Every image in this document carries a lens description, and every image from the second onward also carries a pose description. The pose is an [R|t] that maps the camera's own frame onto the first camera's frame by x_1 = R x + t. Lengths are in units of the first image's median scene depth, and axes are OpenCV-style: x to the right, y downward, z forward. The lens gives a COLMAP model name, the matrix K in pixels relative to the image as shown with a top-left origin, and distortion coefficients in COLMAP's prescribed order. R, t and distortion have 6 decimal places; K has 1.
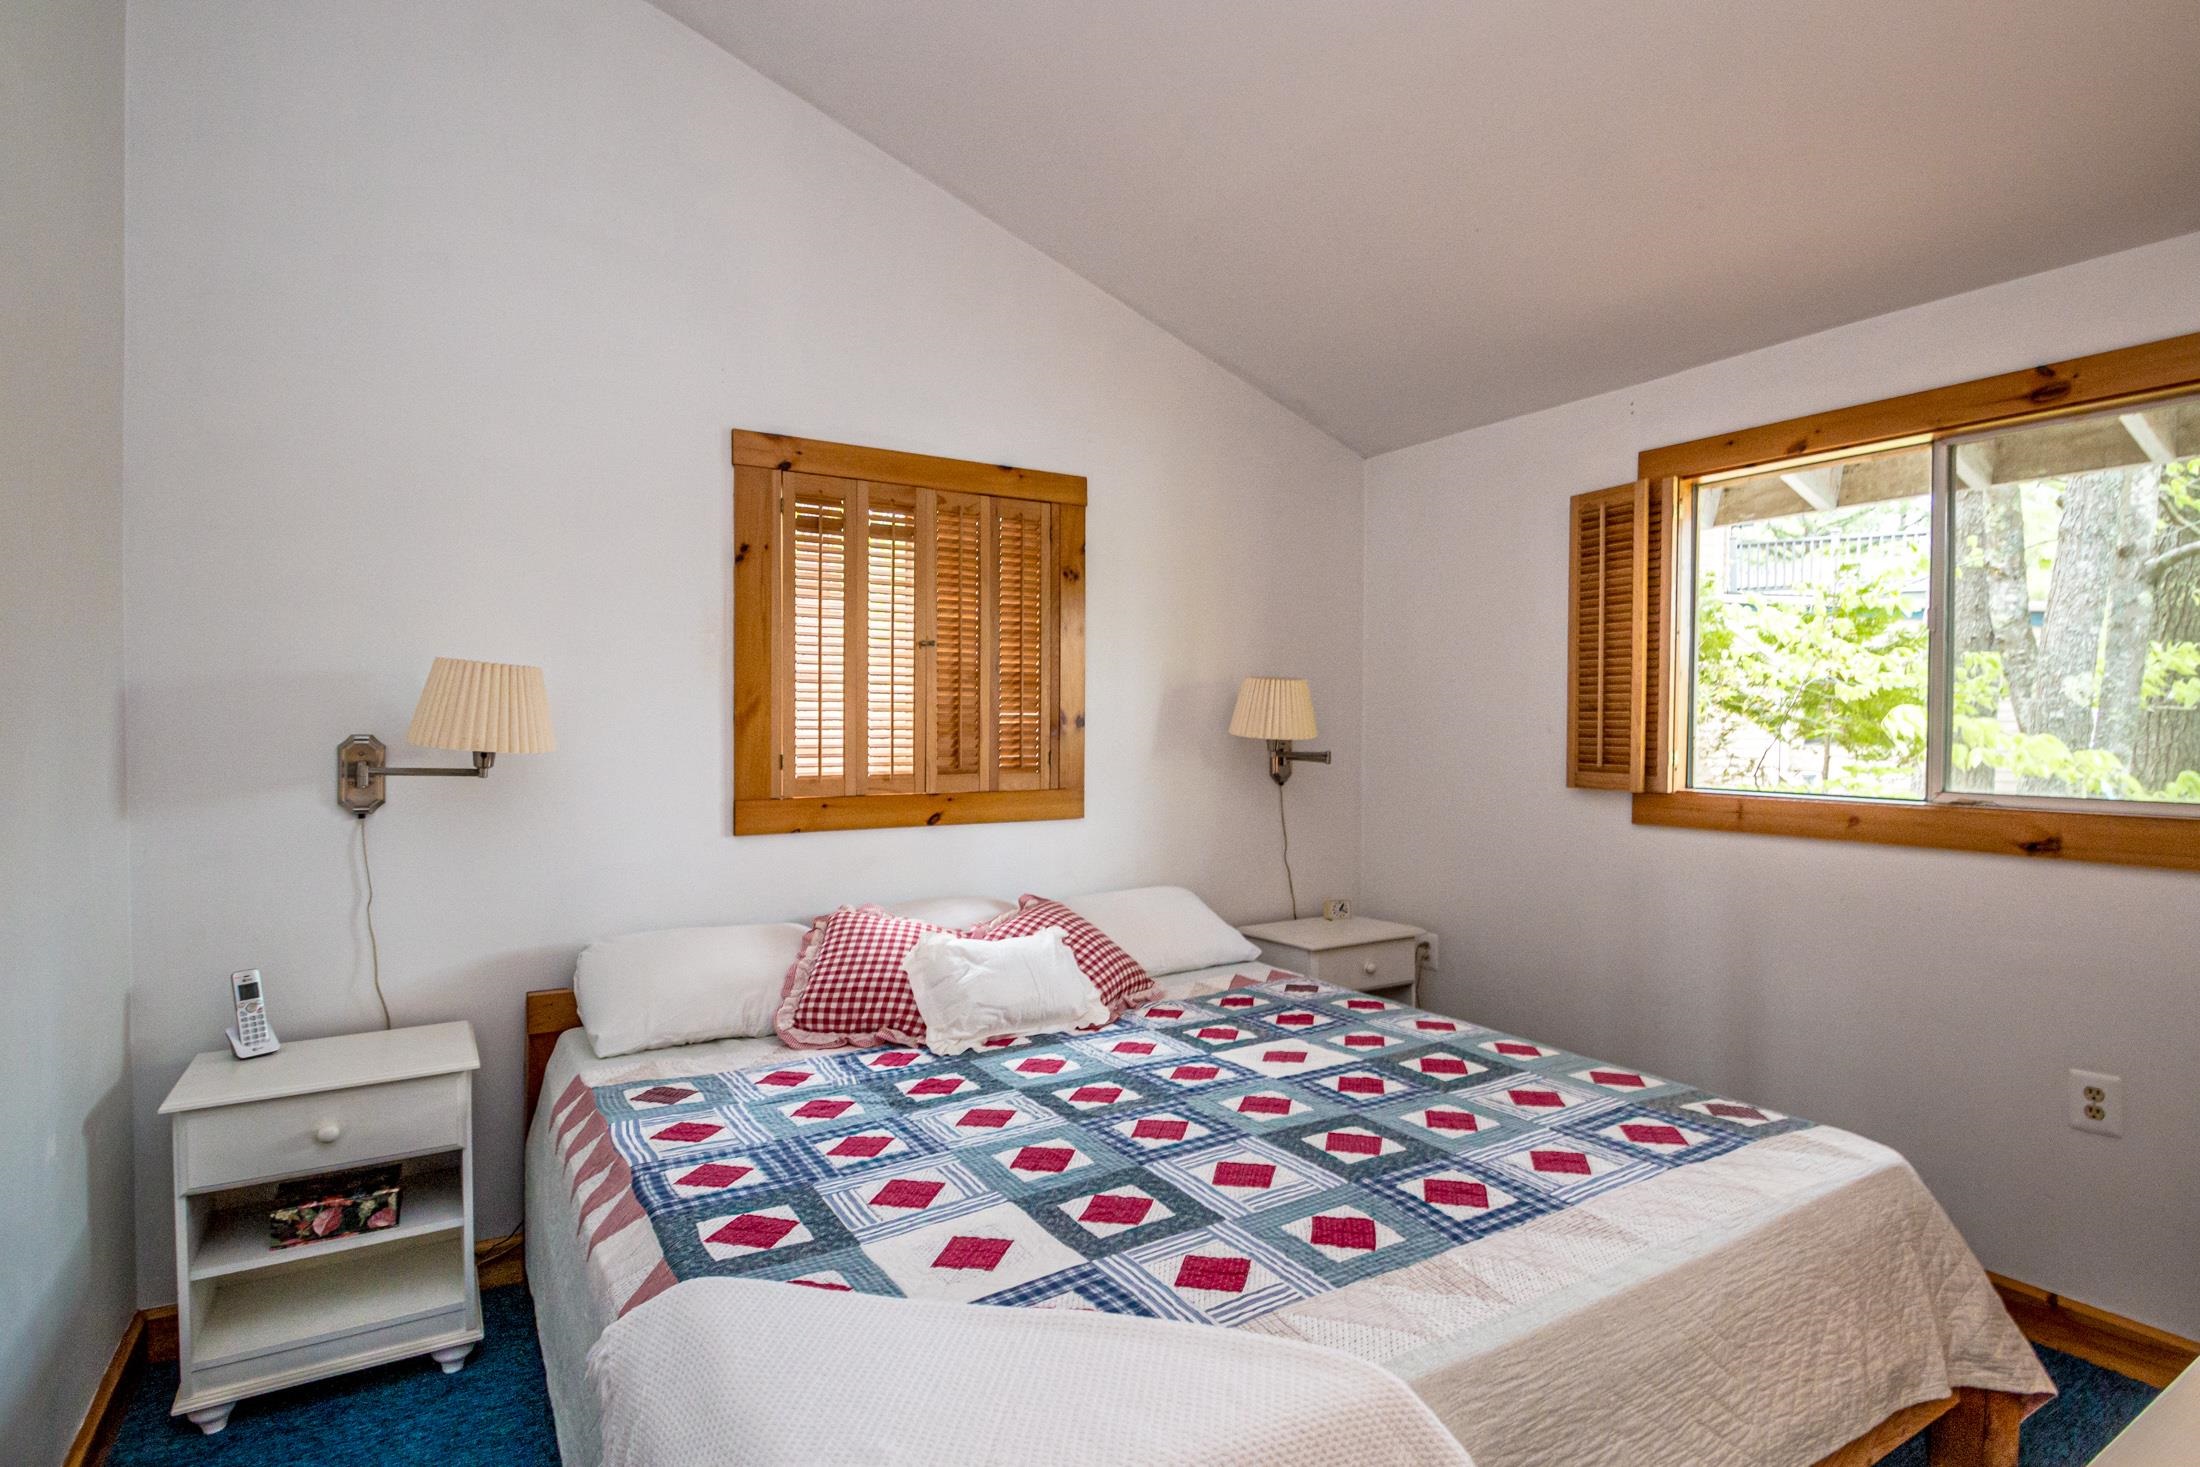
lens RADIAL K [[1092.0, 0, 1076.0], [0, 1092.0, 740.6], [0, 0, 1]] dist [0.013387, -0.018278]
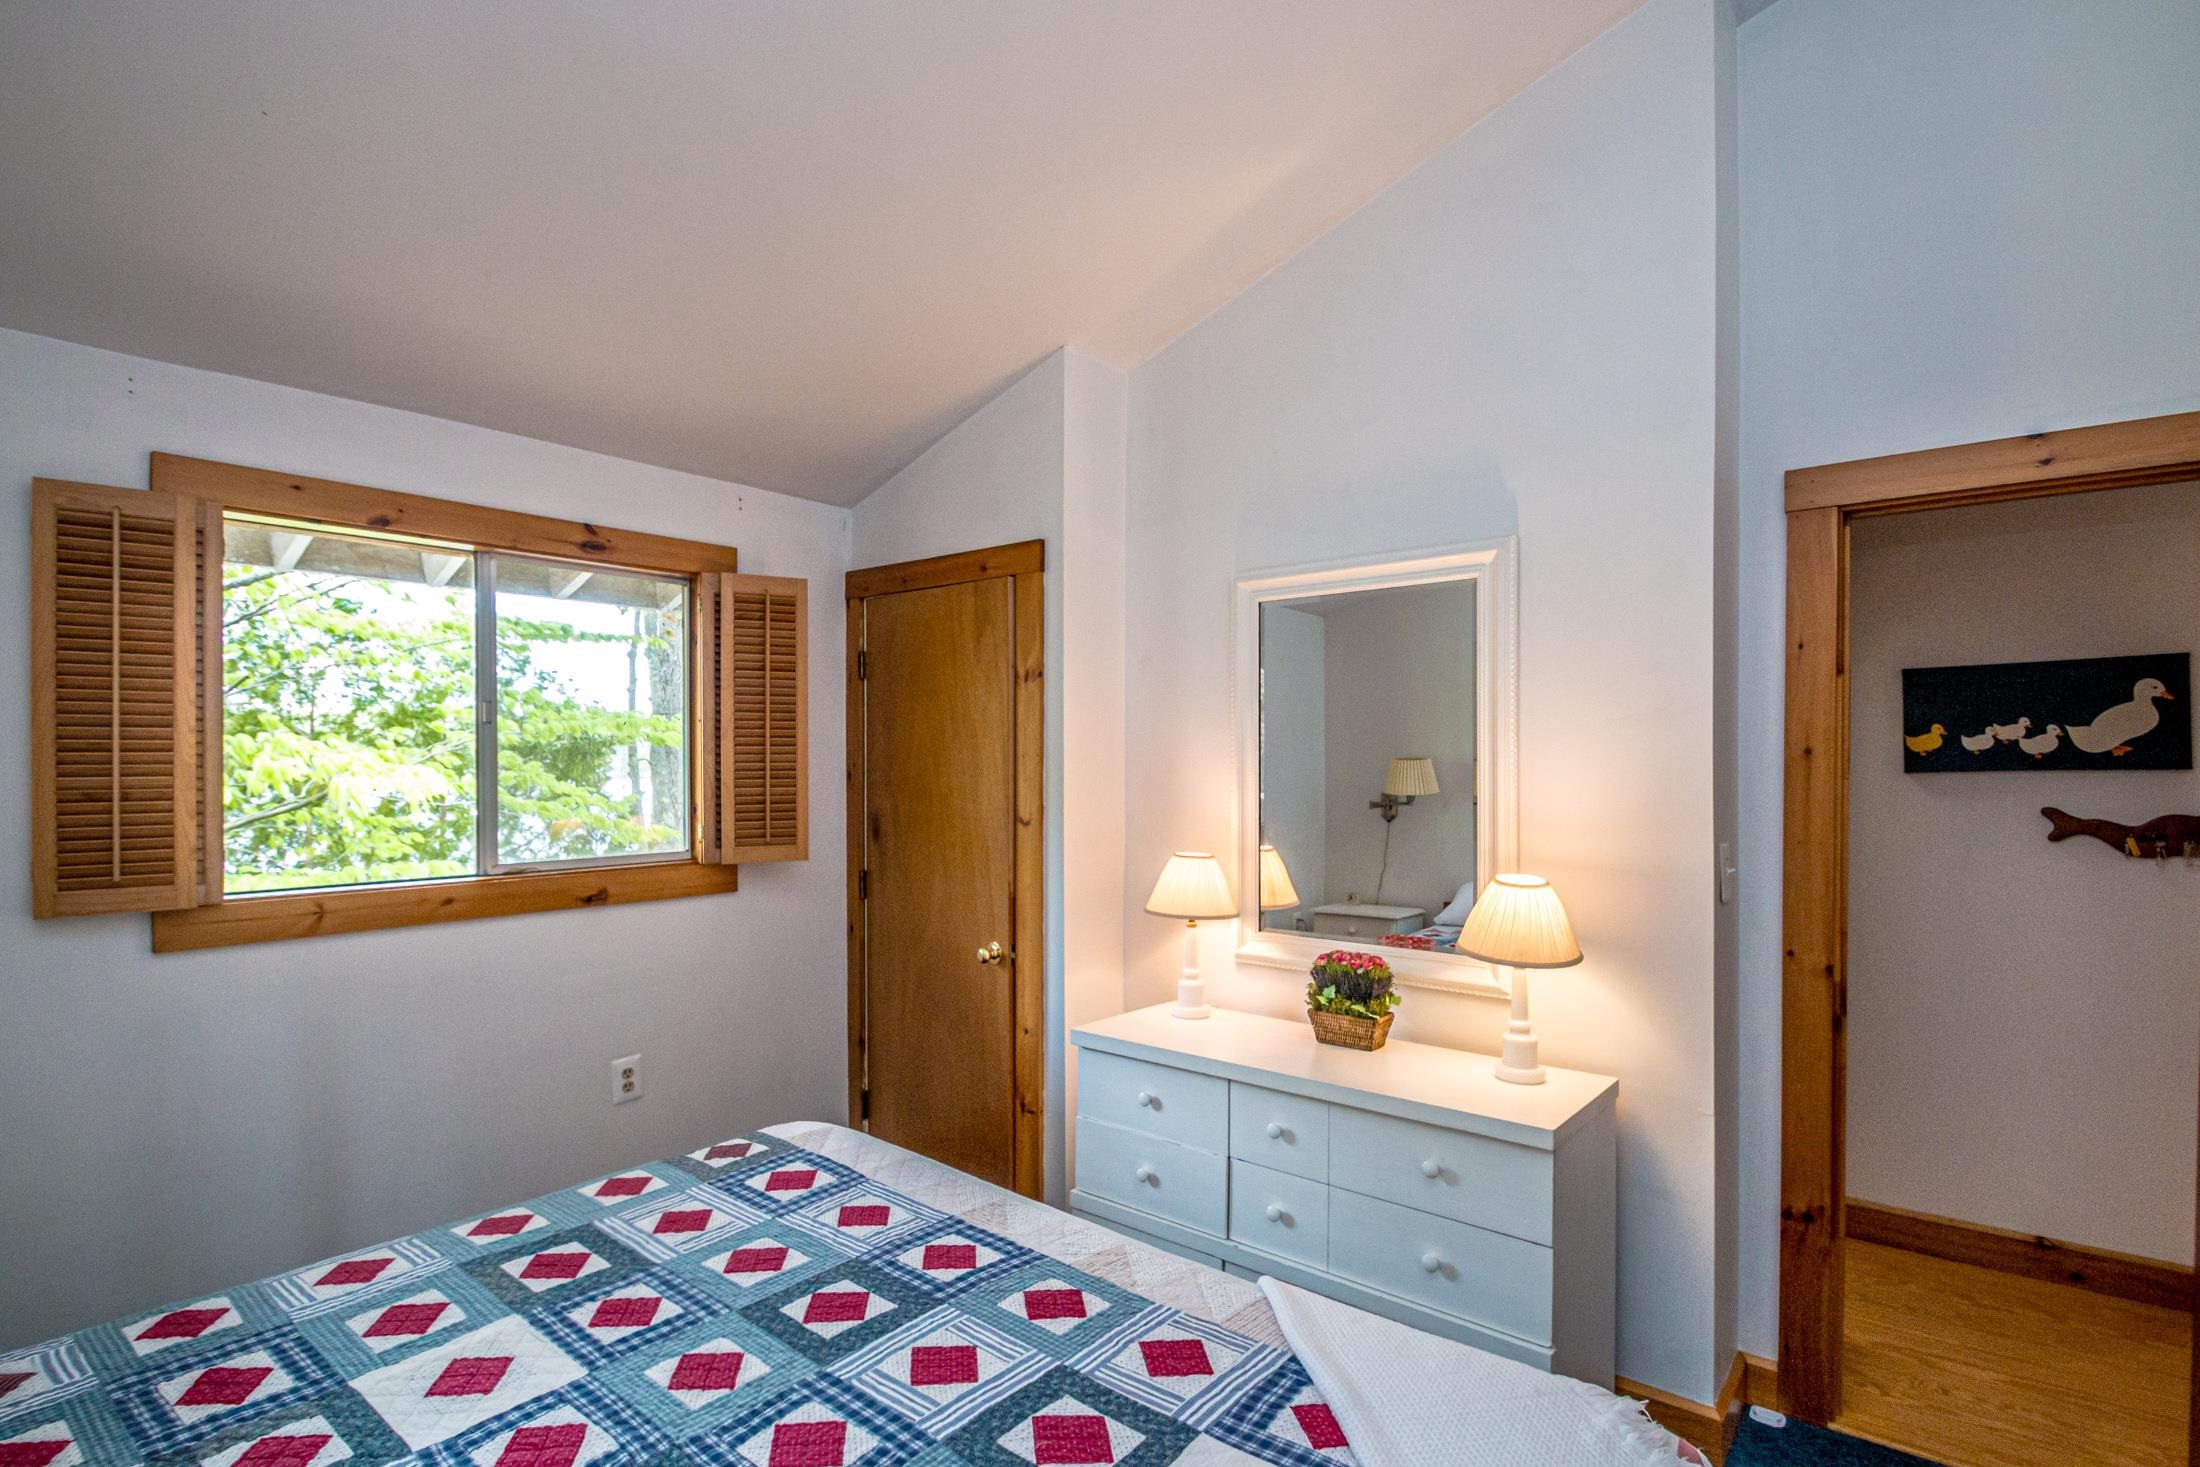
lens RADIAL K [[1092.0, 0, 1076.0], [0, 1092.0, 740.6], [0, 0, 1]] dist [0.013387, -0.018278]
pose [[-0.323931, 0.014611, 0.945968, -0.588966], [0.019337, 0.999774, -0.008821, -0.073588], [-0.945883, 0.015435, -0.324141, 0.976613]]
